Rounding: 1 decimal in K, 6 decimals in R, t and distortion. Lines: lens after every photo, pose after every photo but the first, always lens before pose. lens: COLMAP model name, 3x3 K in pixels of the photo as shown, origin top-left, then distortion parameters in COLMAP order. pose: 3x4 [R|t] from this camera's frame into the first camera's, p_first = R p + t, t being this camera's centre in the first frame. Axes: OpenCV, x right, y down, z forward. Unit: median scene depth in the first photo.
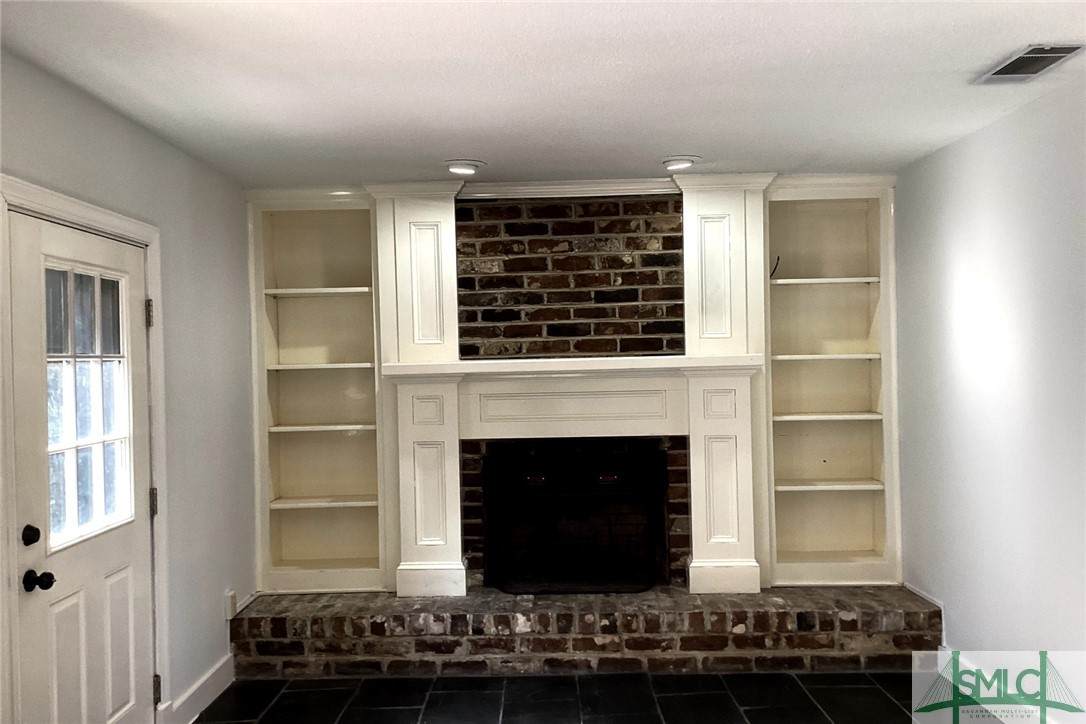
lens RADIAL K [[870.3, 0, 543.0], [0, 870.3, 362.0], [0, 0, 1]] dist [0.108915, -0.217294]
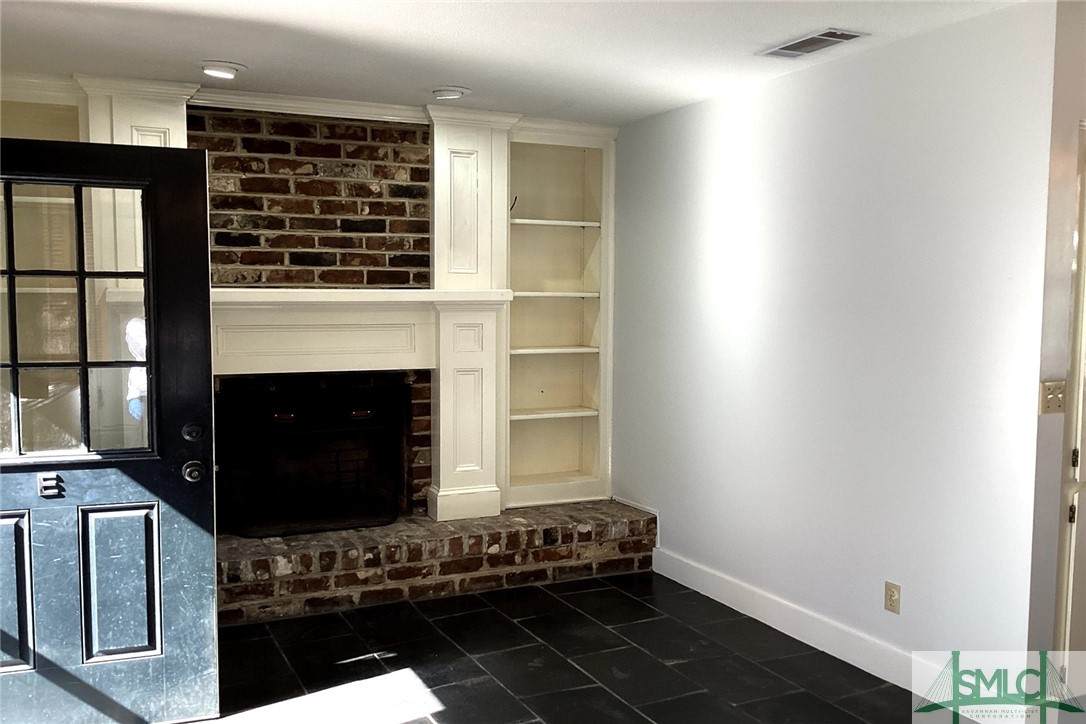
lens RADIAL K [[870.3, 0, 543.0], [0, 870.3, 362.0], [0, 0, 1]] dist [0.108915, -0.217294]
pose [[0.919866, -0.006769, 0.392174, -0.132033], [-0.021662, 0.997448, 0.068027, 0.005183], [-0.391634, -0.071071, 0.917372, 0.025432]]
